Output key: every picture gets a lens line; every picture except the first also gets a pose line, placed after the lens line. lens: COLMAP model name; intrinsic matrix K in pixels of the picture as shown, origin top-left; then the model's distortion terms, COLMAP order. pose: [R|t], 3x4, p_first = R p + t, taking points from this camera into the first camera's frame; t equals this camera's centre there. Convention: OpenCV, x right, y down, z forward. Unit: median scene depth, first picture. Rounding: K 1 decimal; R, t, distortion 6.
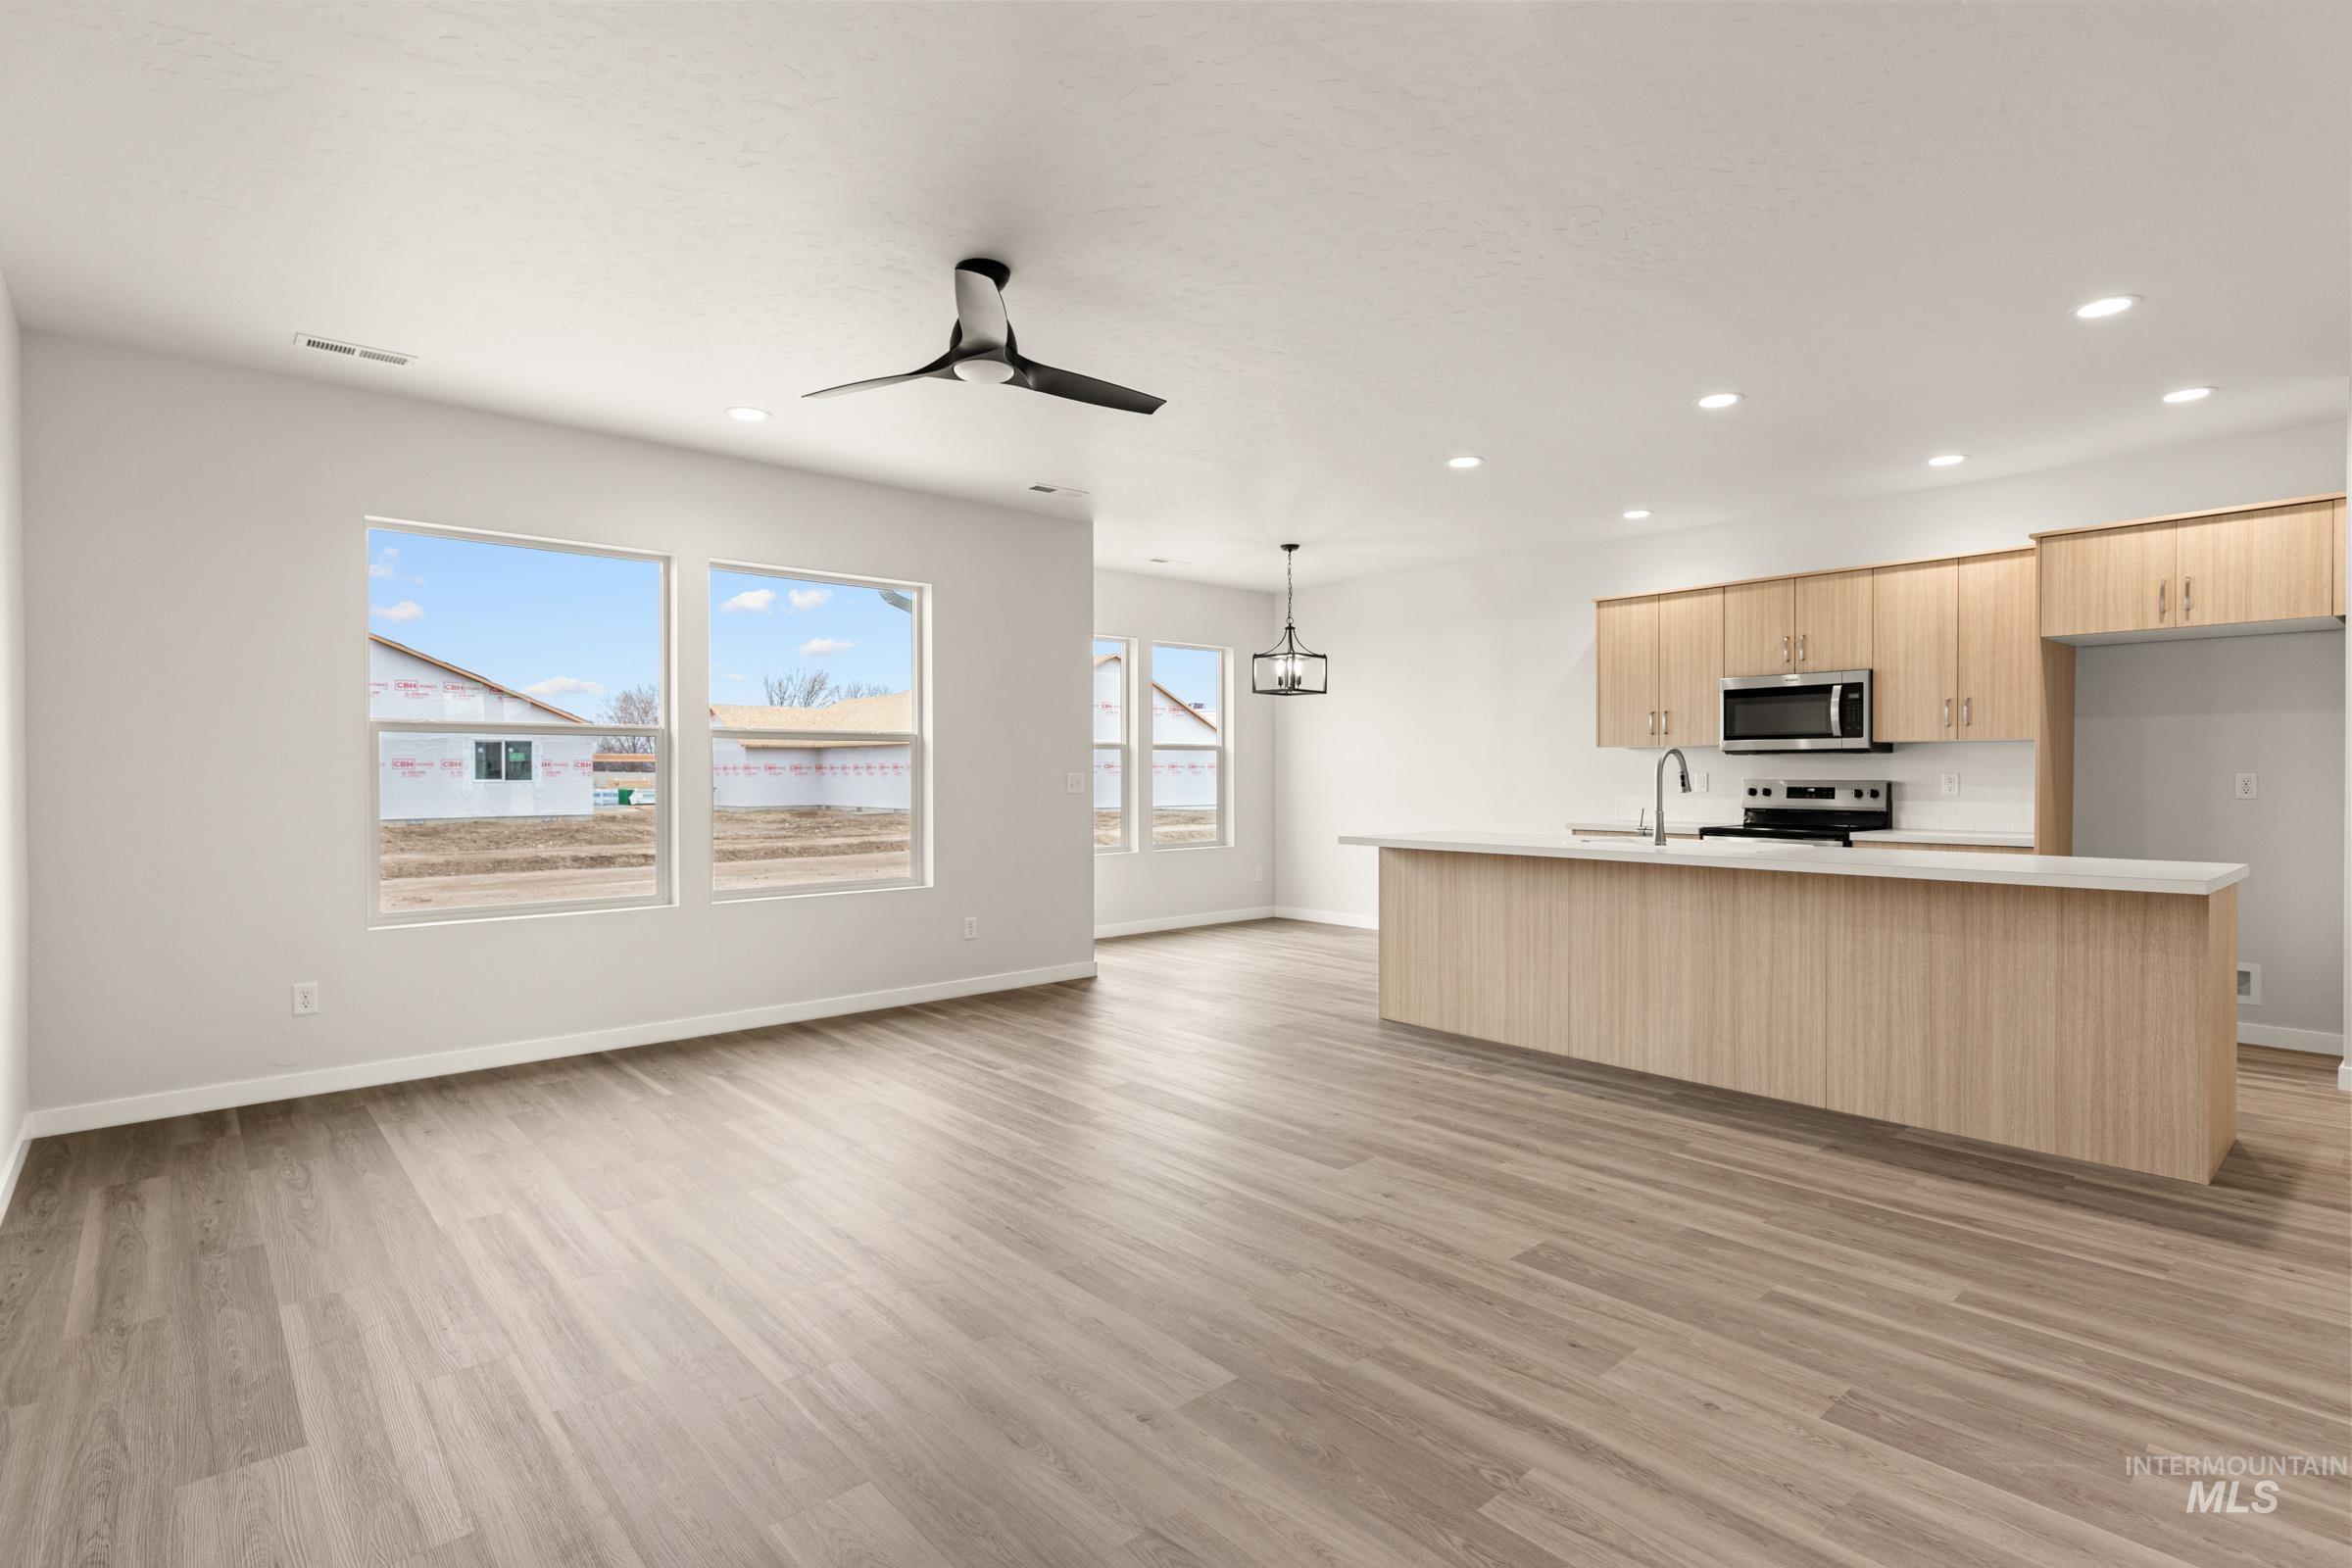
lens RADIAL K [[1144.5, 0, 1176.0], [0, 1144.5, 784.0], [0, 0, 1]] dist [0.001575, 0.000343]
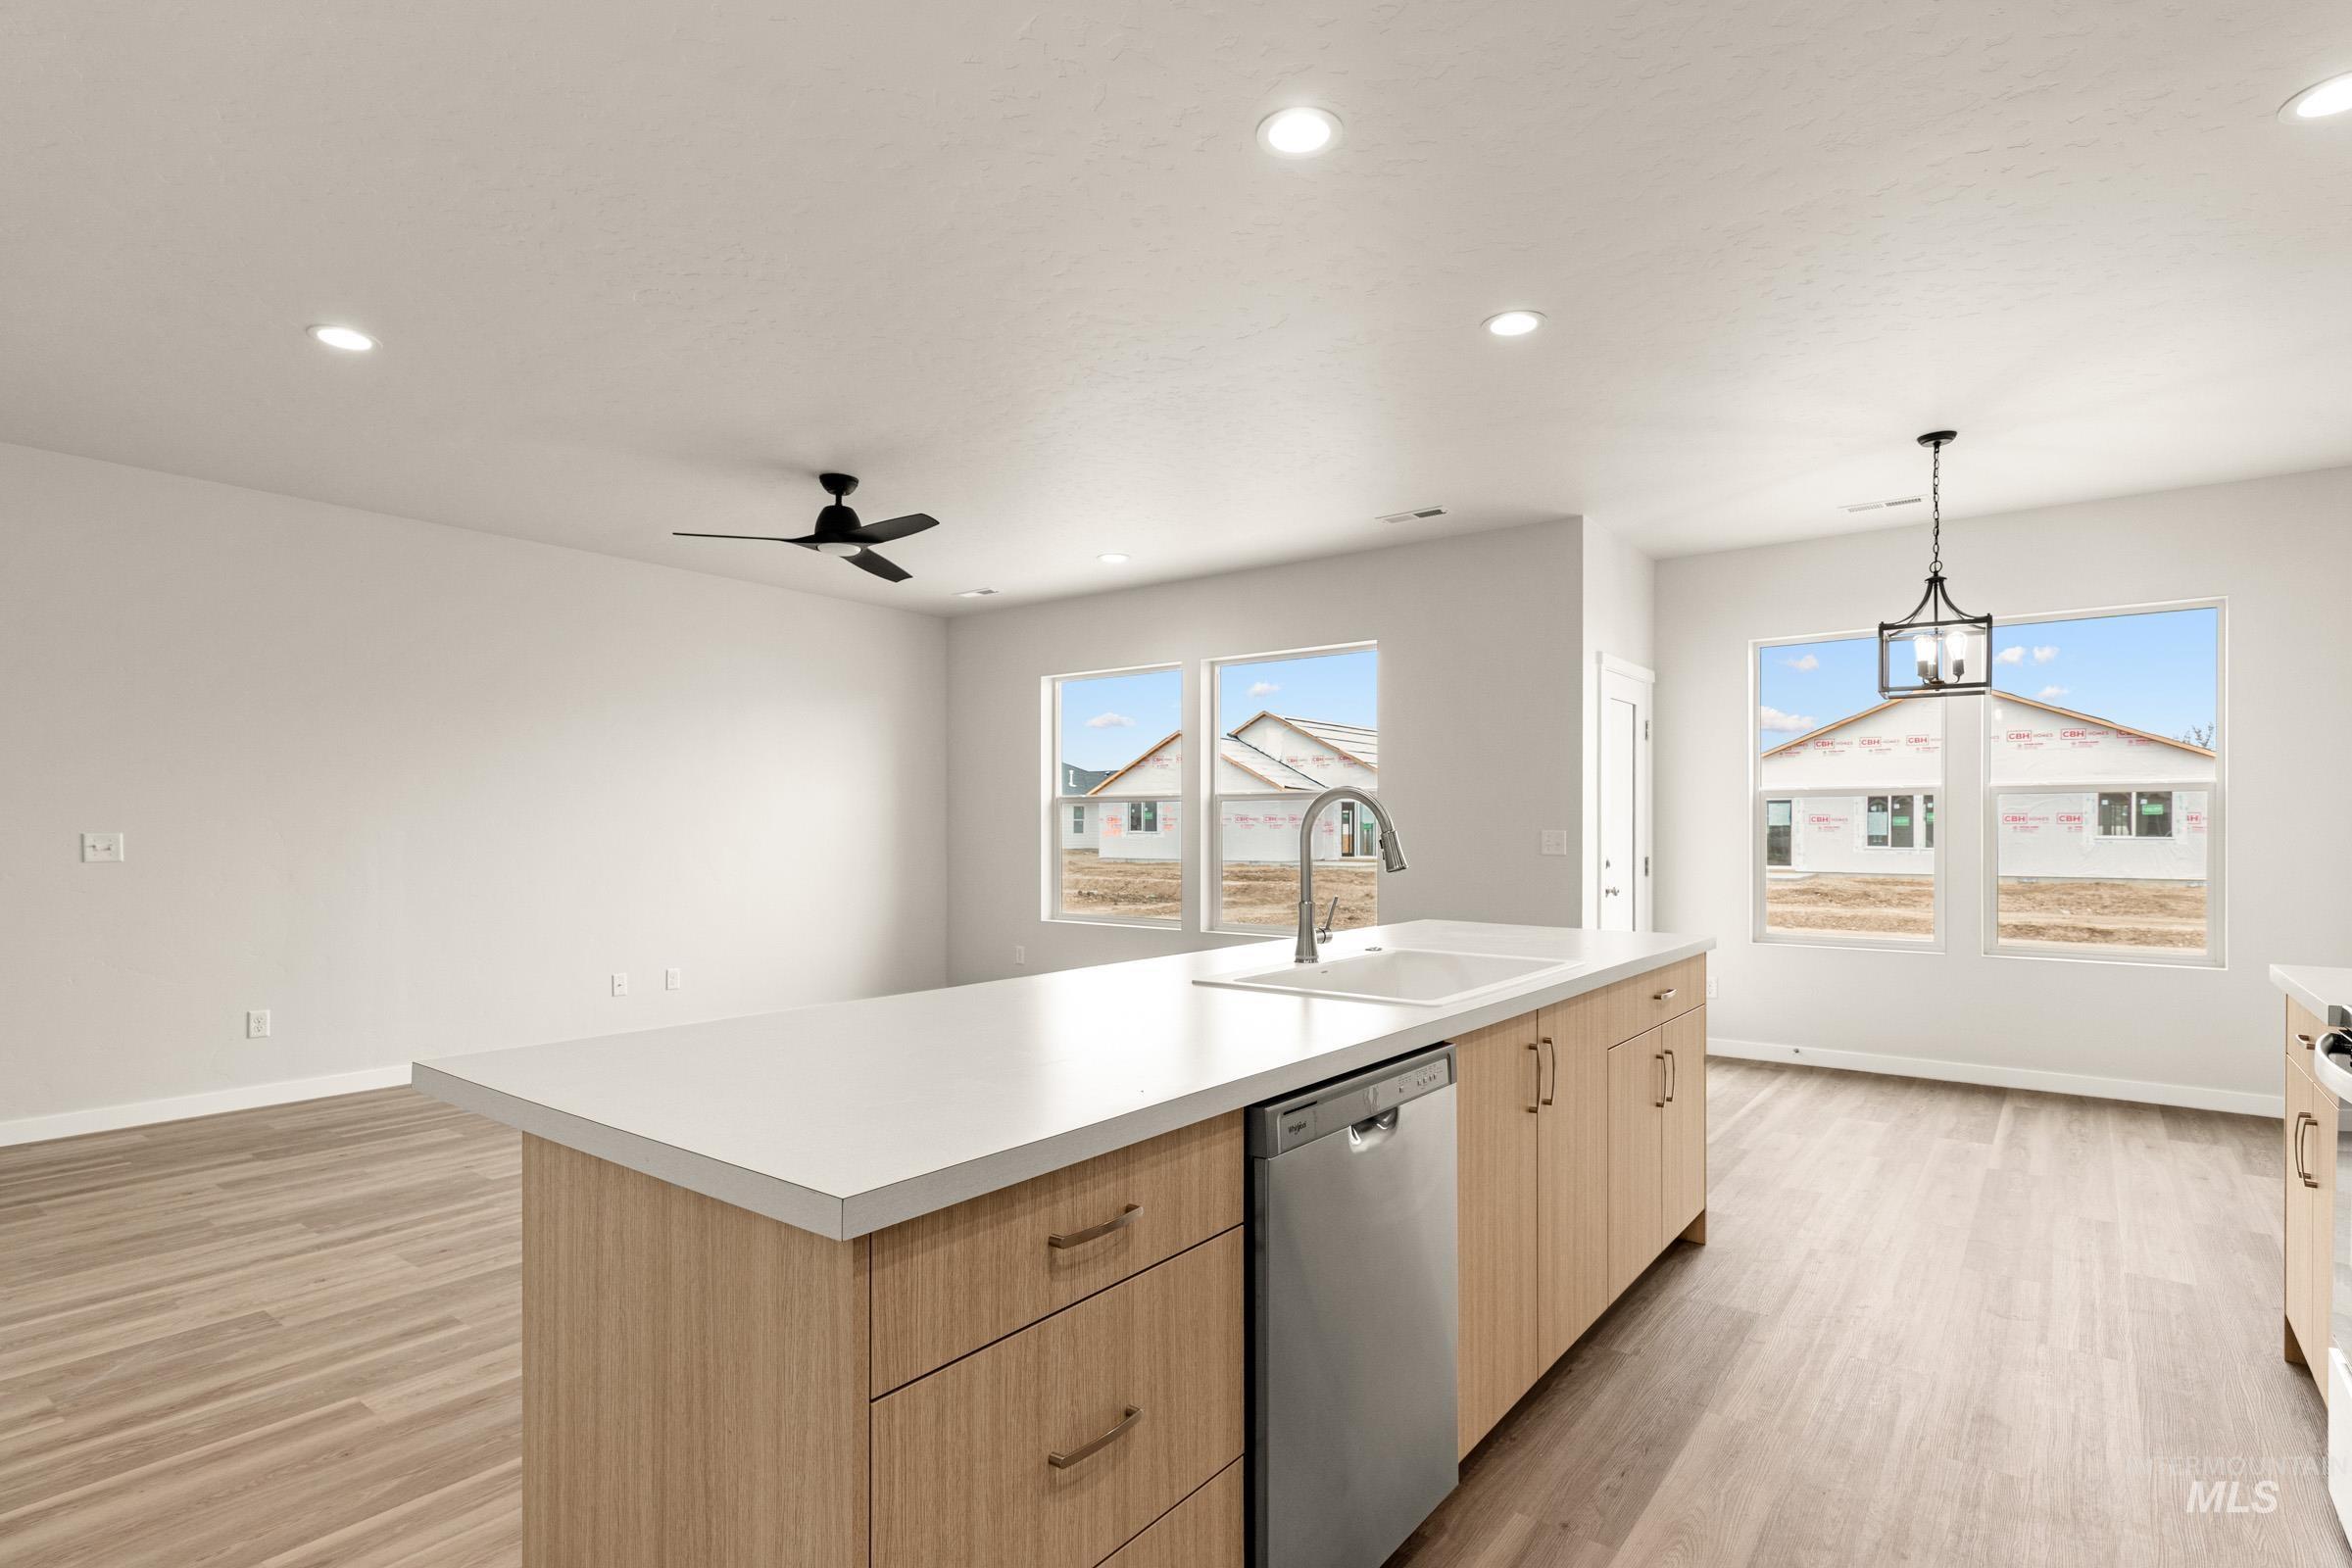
lens RADIAL K [[1169.3, 0, 1173.6], [0, 1169.3, 819.4], [0, 0, 1]] dist [-0.000449, -0.000863]
pose [[0.191835, -0.004222, -0.981418, 1.665655], [-0.012275, 0.999902, -0.006700, -0.017825], [0.981350, 0.013332, 0.191764, 1.402955]]
